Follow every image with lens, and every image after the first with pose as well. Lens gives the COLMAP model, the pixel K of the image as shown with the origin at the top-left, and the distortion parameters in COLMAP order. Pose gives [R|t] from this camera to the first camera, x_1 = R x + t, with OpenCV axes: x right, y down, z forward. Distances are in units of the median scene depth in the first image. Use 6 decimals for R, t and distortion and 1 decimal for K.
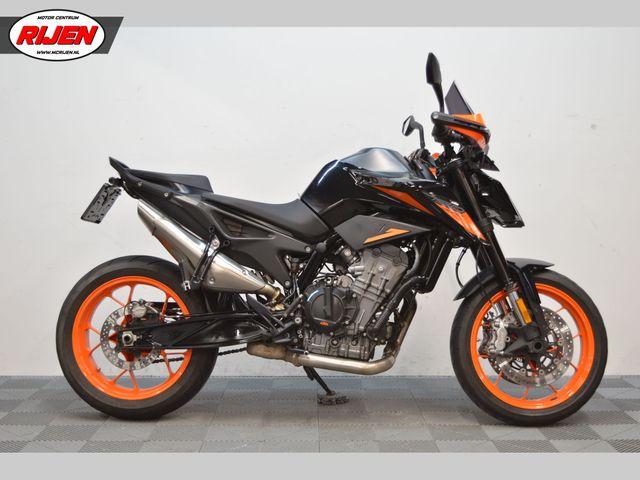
lens RADIAL K [[923.9, 0, 320.0], [0, 923.9, 240.0], [0, 0, 1]] dist [-0.002178, -0.001285]
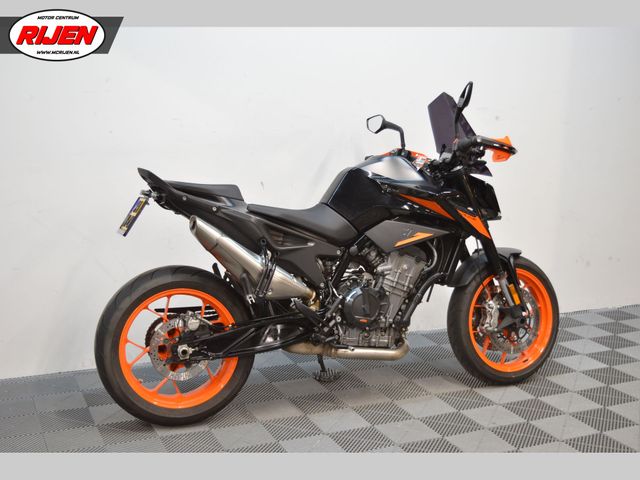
lens RADIAL K [[846.0, 0, 320.0], [0, 846.0, 240.0], [0, 0, 1]] dist [-0.002061, -0.010598]
pose [[0.918596, -0.058816, 0.390797, -0.426505], [0.009797, 0.991948, 0.126264, -0.131696], [-0.395077, -0.112158, 0.911776, 0.104483]]
